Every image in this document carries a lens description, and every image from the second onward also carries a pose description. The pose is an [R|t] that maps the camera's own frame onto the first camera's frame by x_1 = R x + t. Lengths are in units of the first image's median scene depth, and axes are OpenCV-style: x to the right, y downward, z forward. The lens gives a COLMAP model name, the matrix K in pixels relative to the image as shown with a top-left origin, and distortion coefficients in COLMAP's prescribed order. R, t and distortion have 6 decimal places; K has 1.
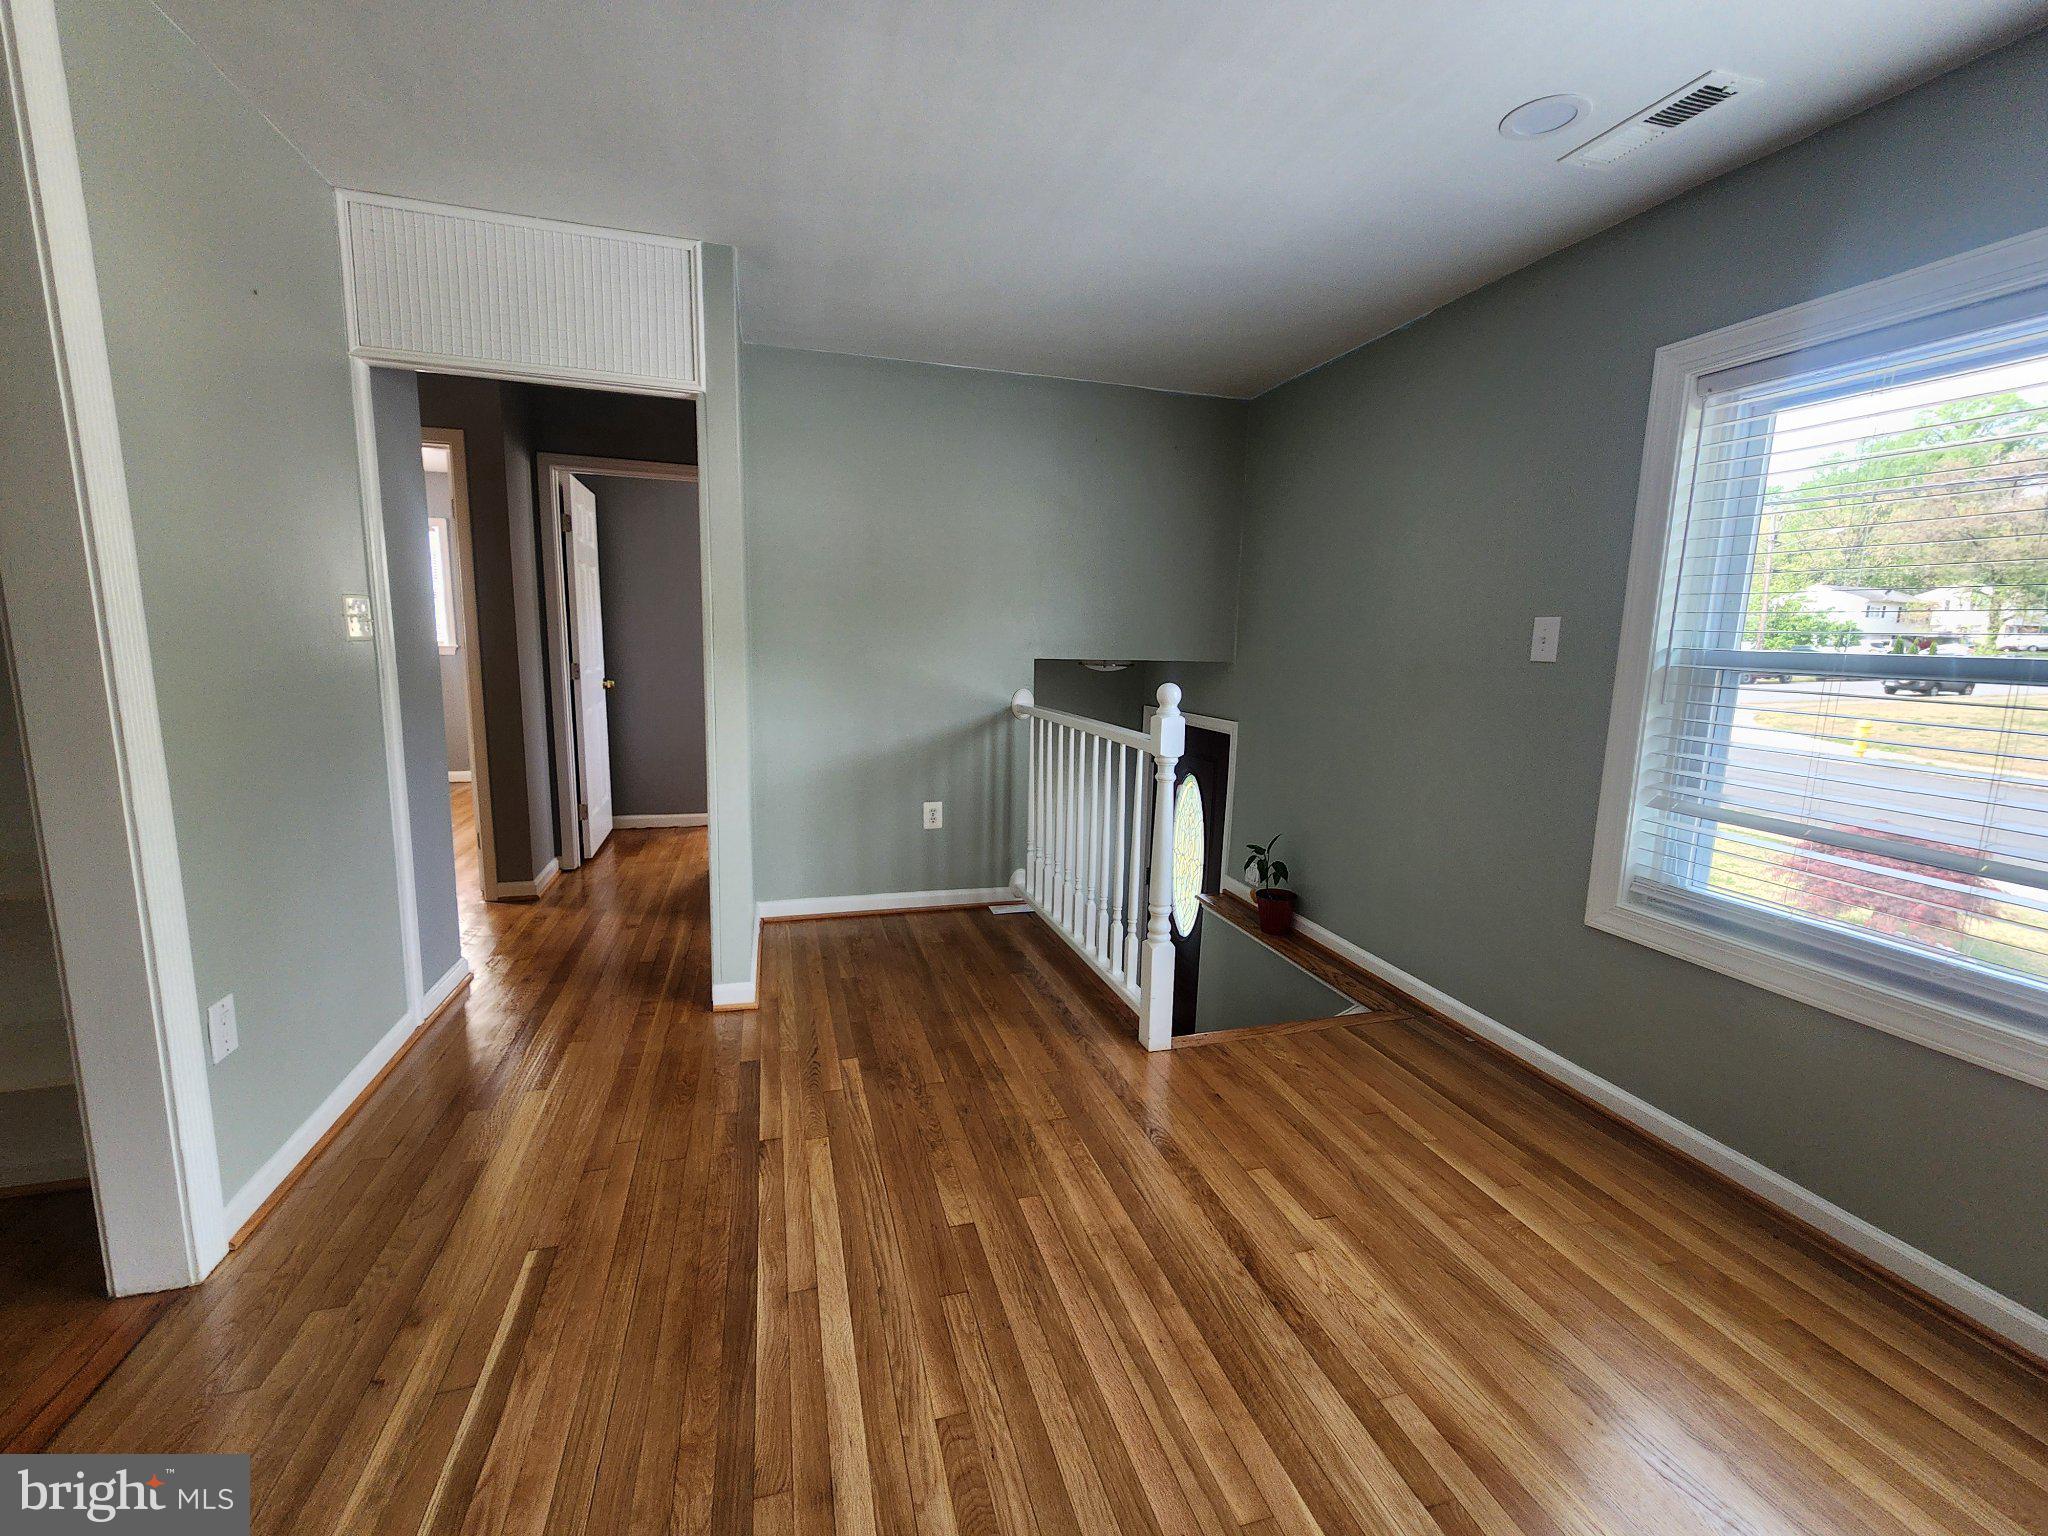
lens RADIAL K [[842.8, 0, 1010.4], [0, 842.8, 764.1], [0, 0, 1]] dist [0.000610, -0.000373]
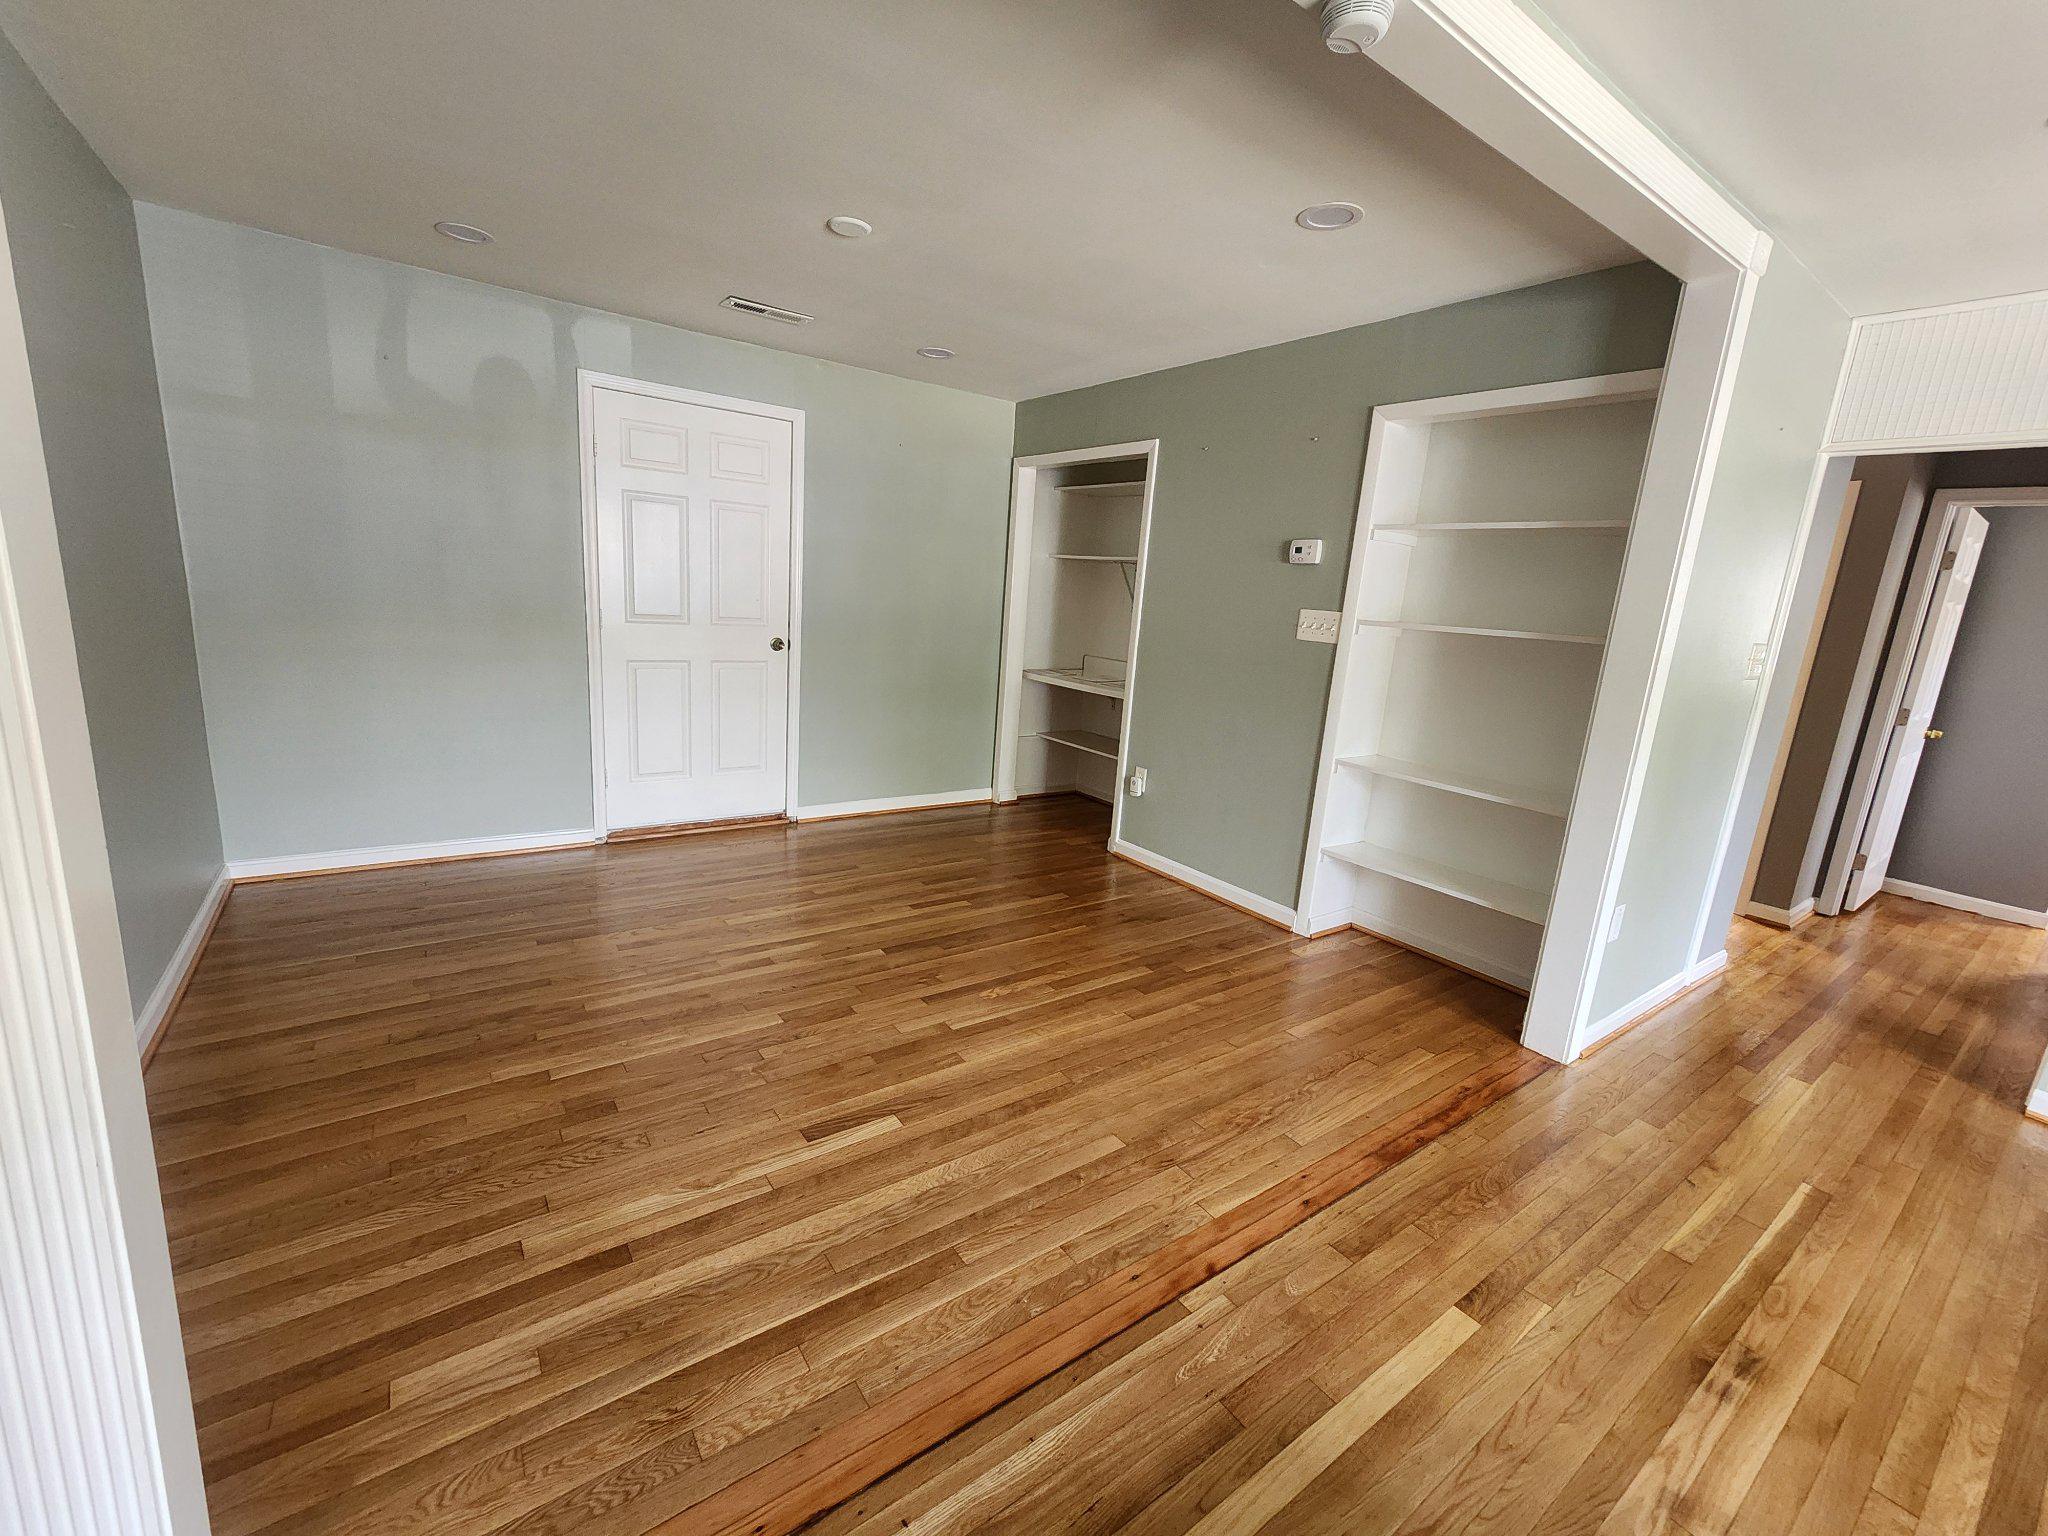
lens RADIAL K [[842.8, 0, 1010.4], [0, 842.8, 764.1], [0, 0, 1]] dist [0.000610, -0.000373]
pose [[0.337702, 0.195483, -0.920730, 0.042674], [-0.204478, 0.970071, 0.130961, 0.036672], [0.918774, 0.144043, 0.367567, -0.435954]]
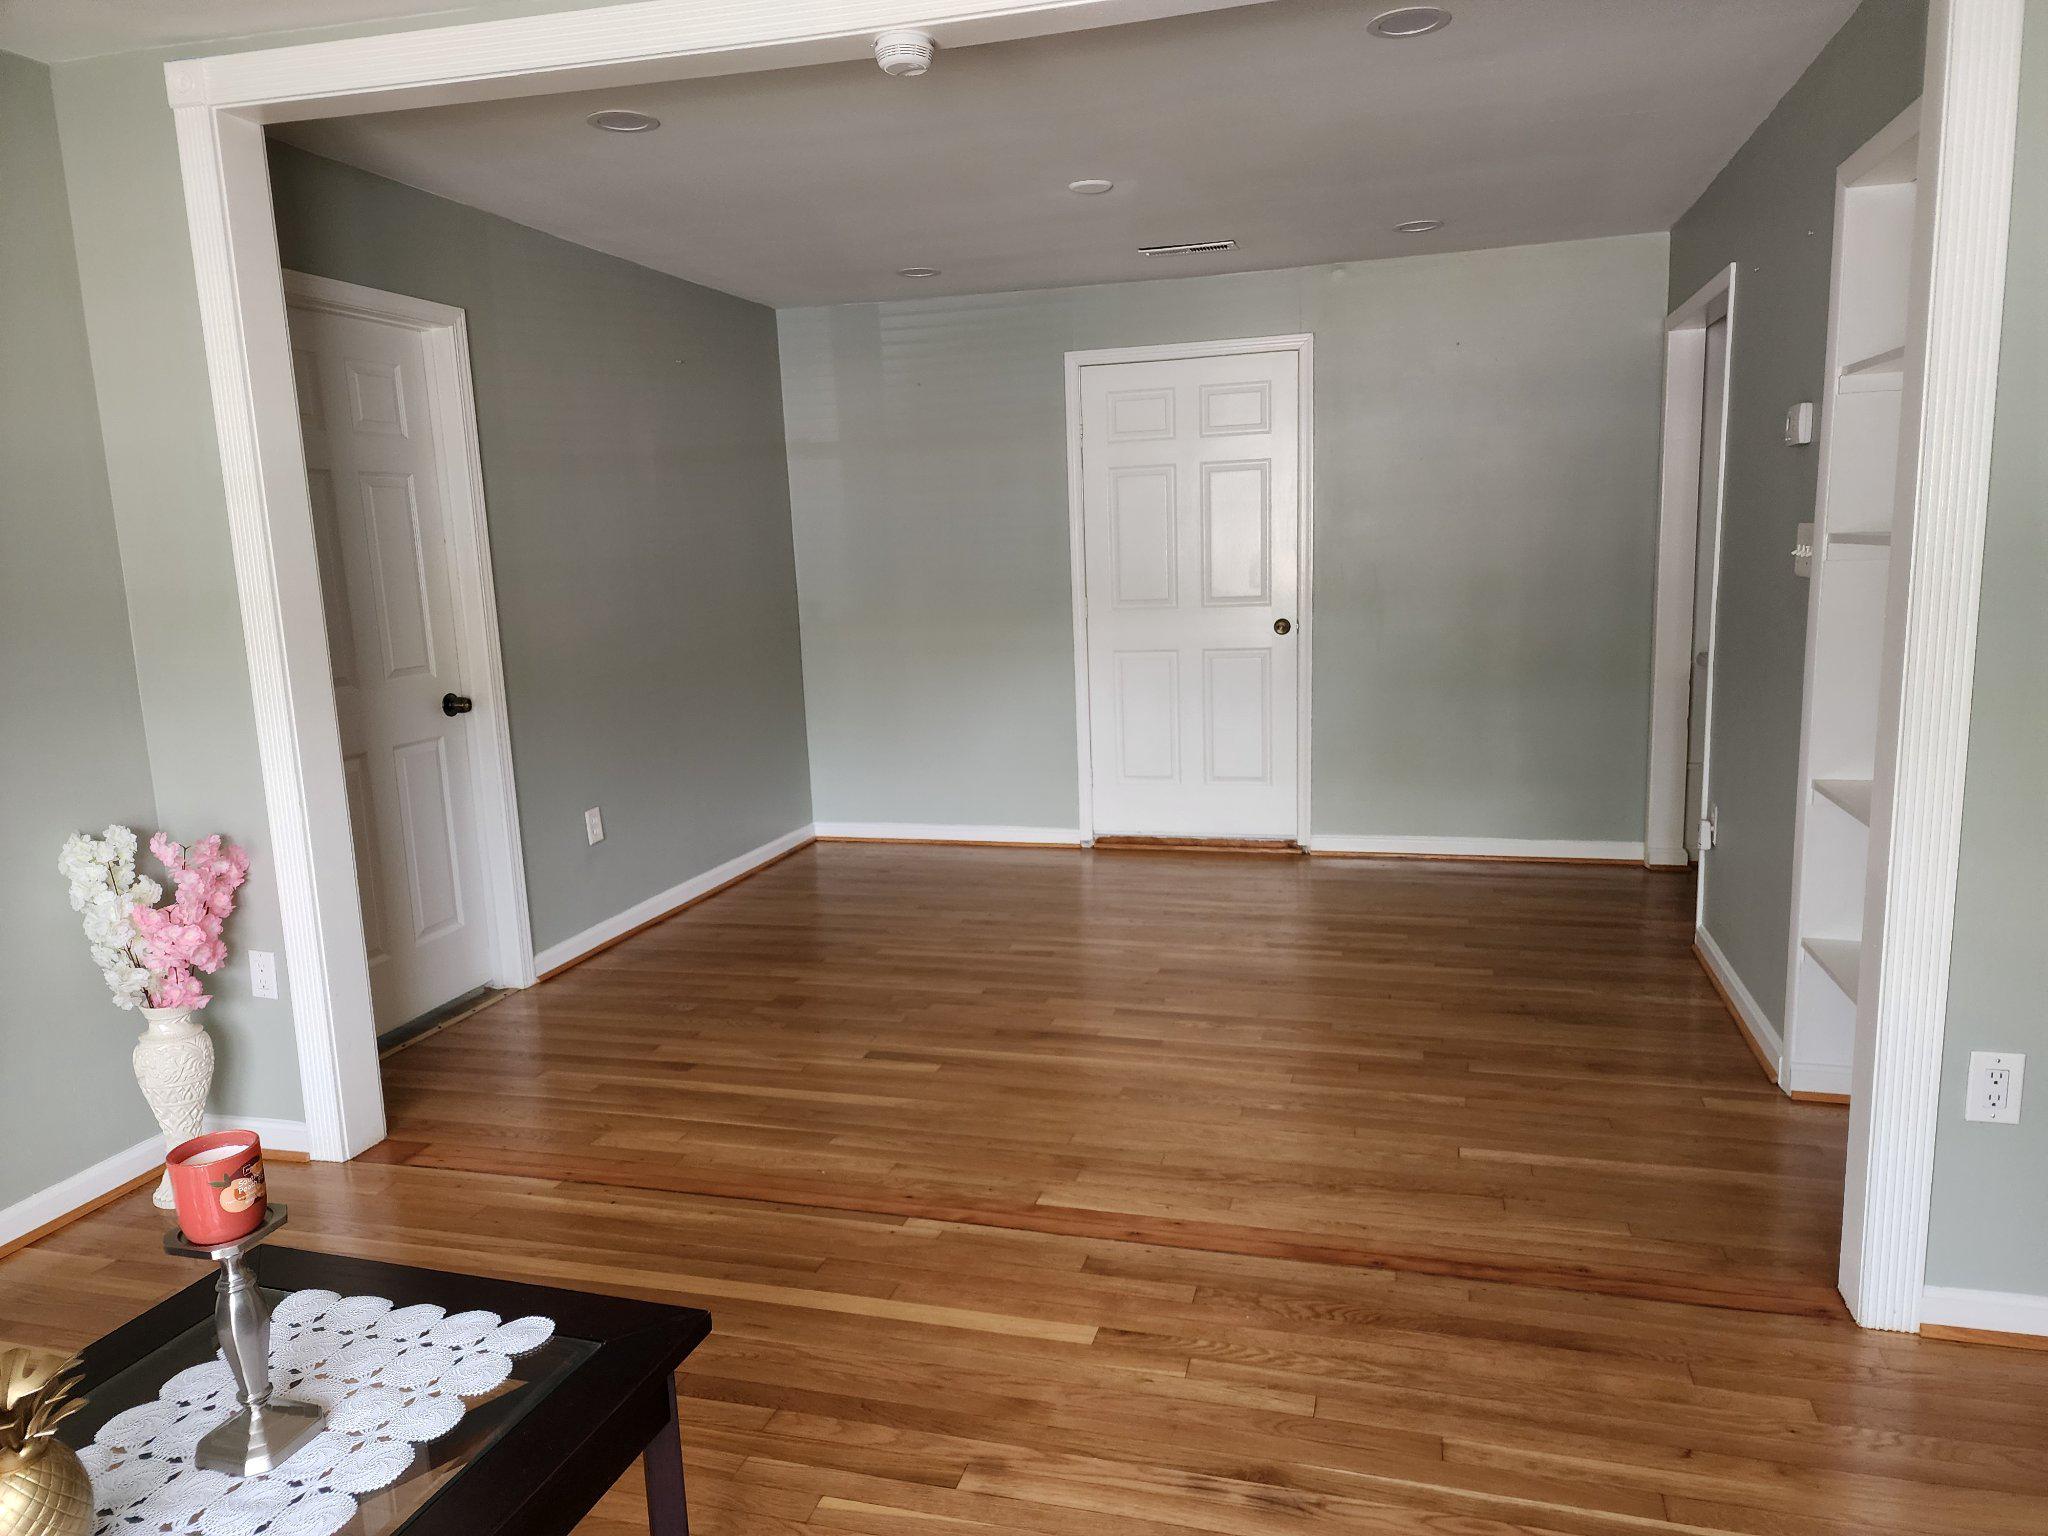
lens RADIAL K [[1371.4, 0, 1037.0], [0, 1371.4, 777.0], [0, 0, 1]] dist [0.092307, -0.079921]
pose [[-0.516427, 0.144044, -0.844129, 0.432056], [-0.106755, 0.967231, 0.230362, -0.126586], [0.849651, 0.209080, -0.484127, 0.587259]]
